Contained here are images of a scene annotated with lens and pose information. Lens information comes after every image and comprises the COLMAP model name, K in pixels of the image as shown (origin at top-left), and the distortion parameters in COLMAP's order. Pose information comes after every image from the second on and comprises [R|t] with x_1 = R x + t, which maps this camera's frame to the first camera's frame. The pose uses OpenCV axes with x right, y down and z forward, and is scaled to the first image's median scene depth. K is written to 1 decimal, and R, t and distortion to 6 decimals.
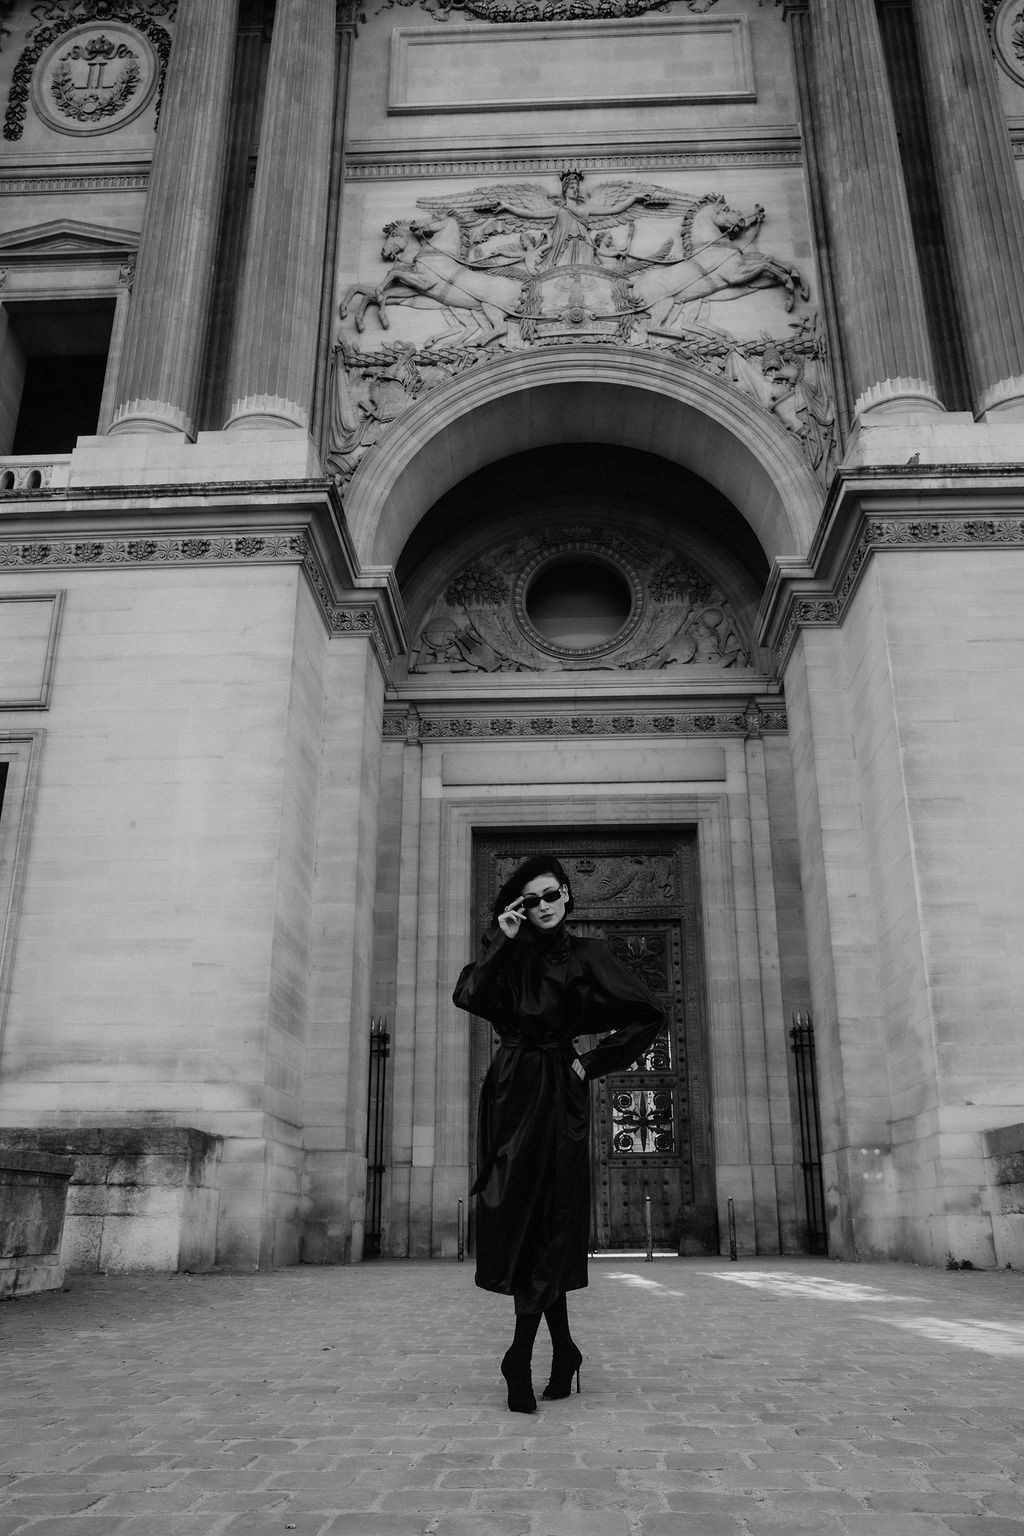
lens RADIAL K [[1213.1, 0, 483.3], [0, 1213.1, 766.3], [0, 0, 1]] dist [-0.077427, 0.079153]
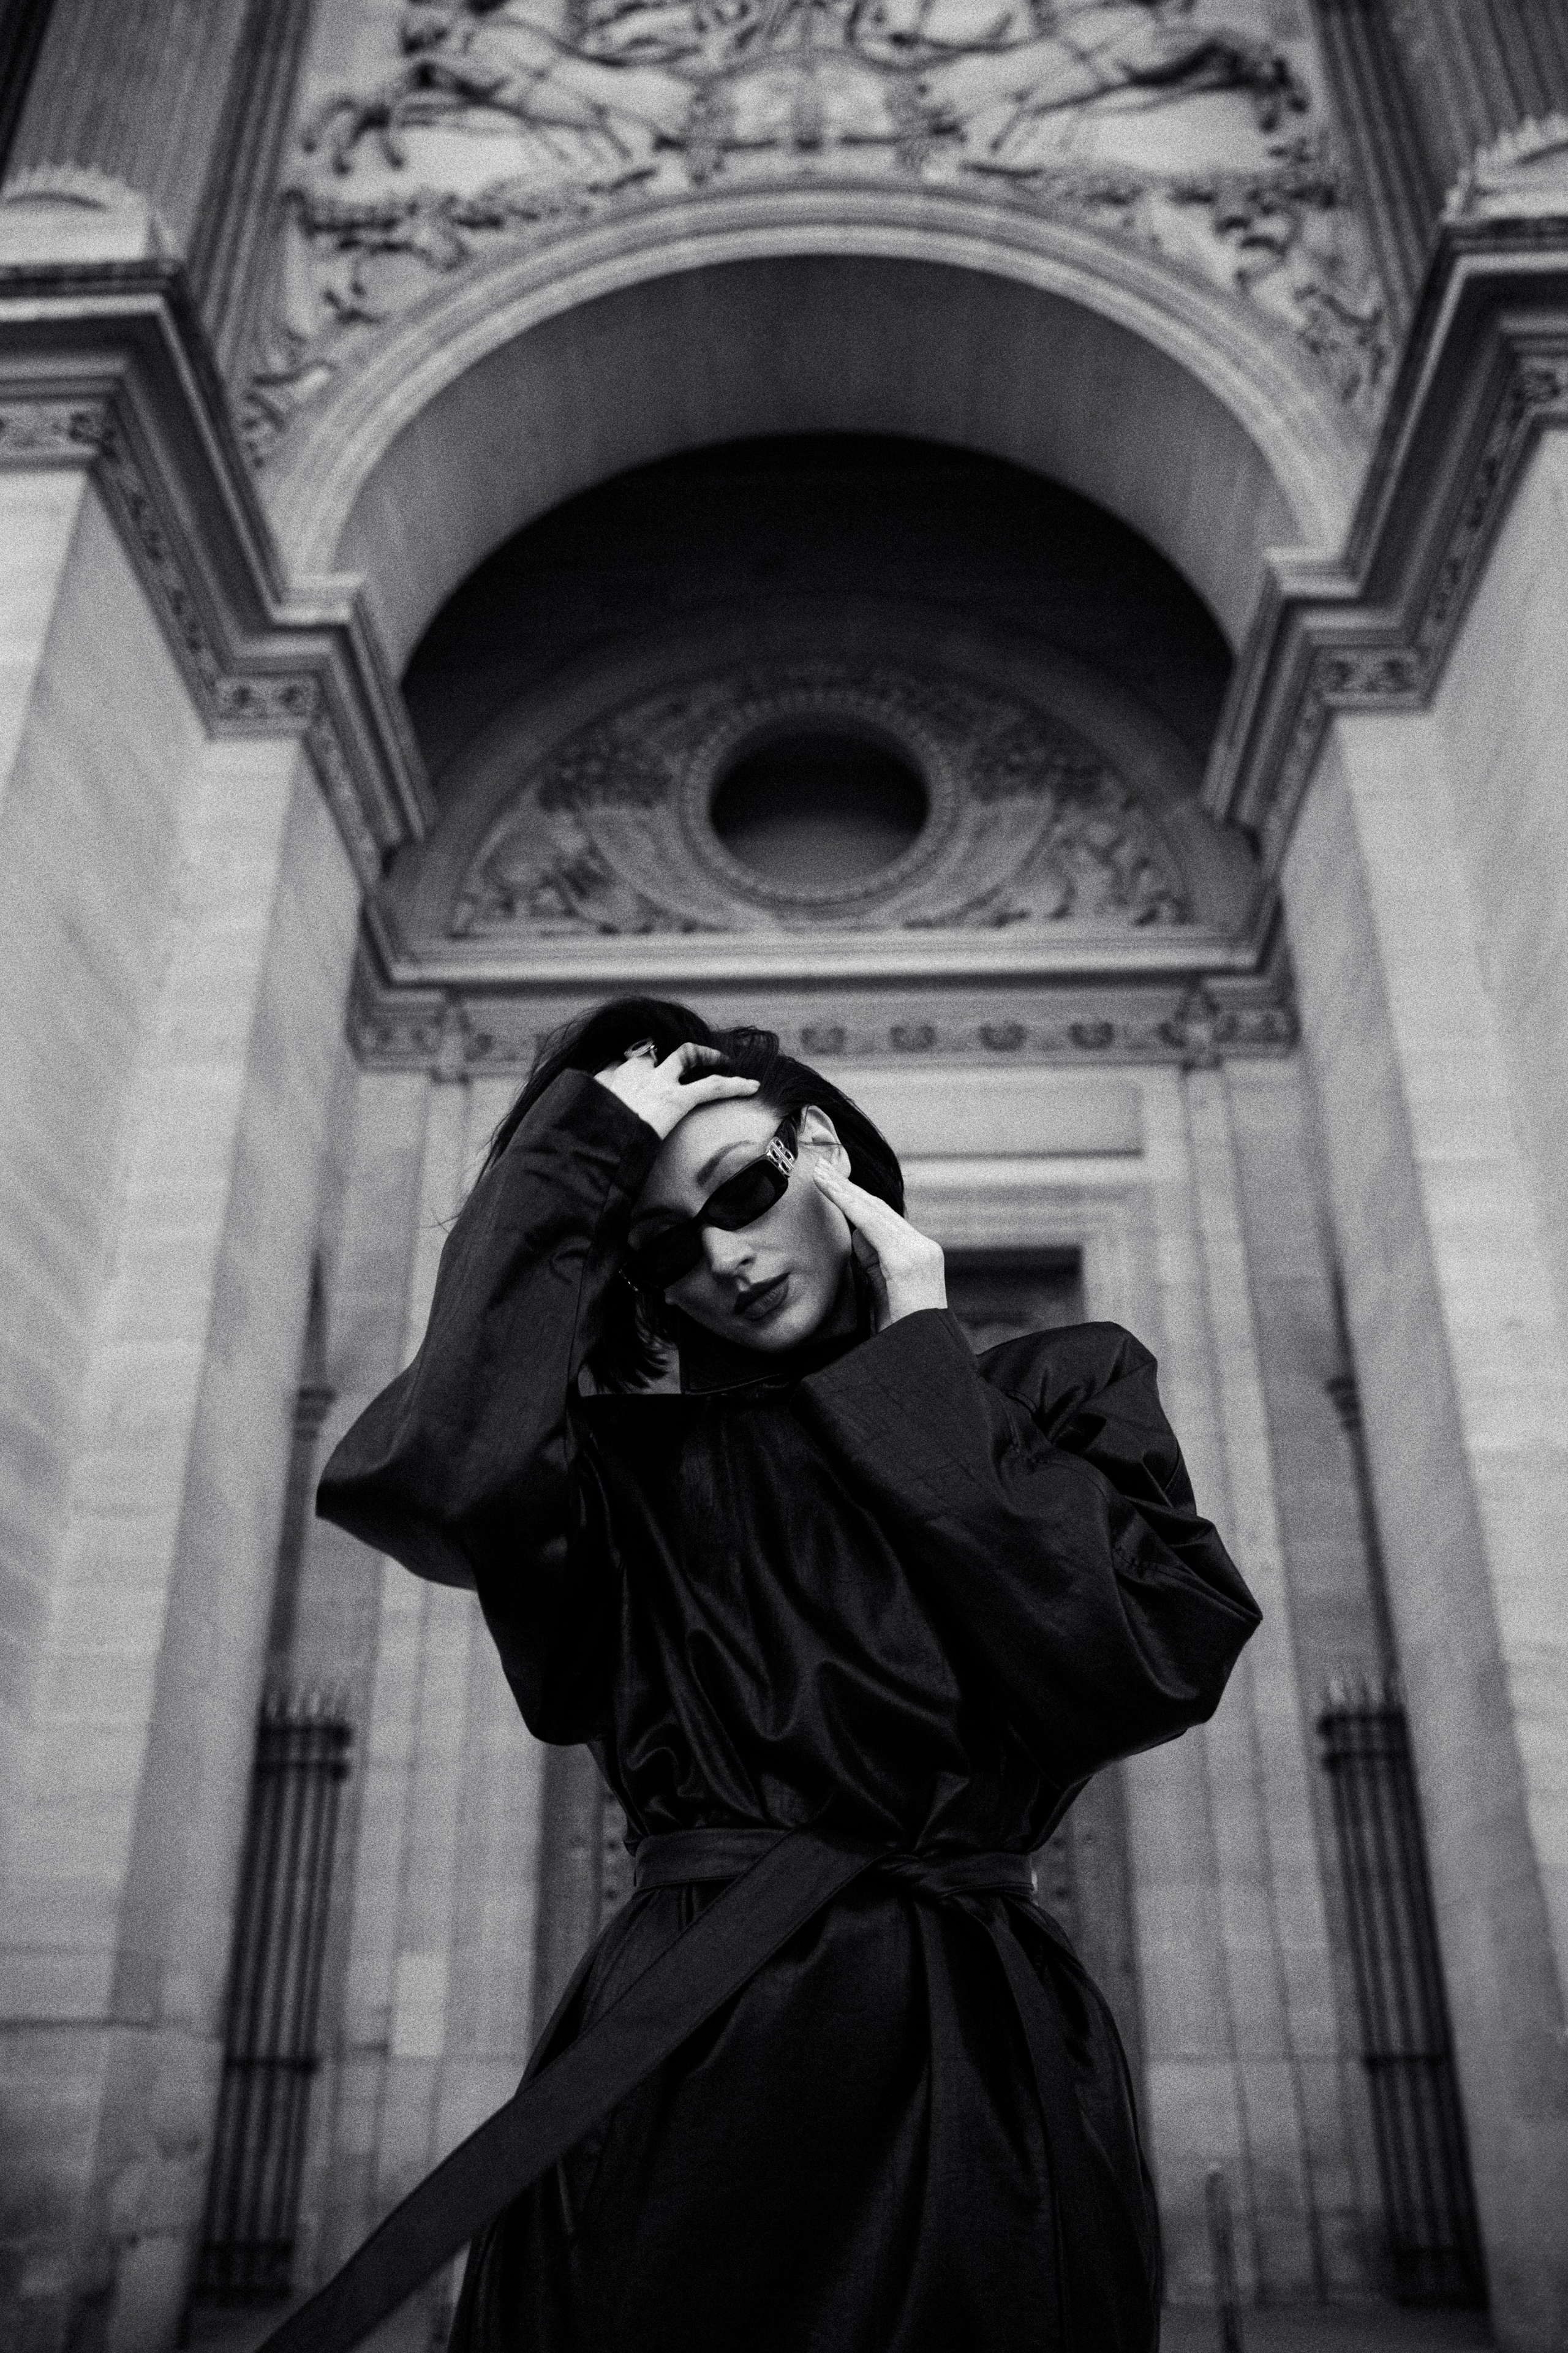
lens RADIAL K [[1858.2, 0, 740.1], [0, 1858.2, 1173.8], [0, 0, 1]] dist [-0.077427, 0.079153]
pose [[0.999861, 0.008773, 0.014160, 0.044894], [-0.007092, 0.993371, -0.114731, 0.104516], [-0.015072, 0.114615, 0.993296, 0.344622]]
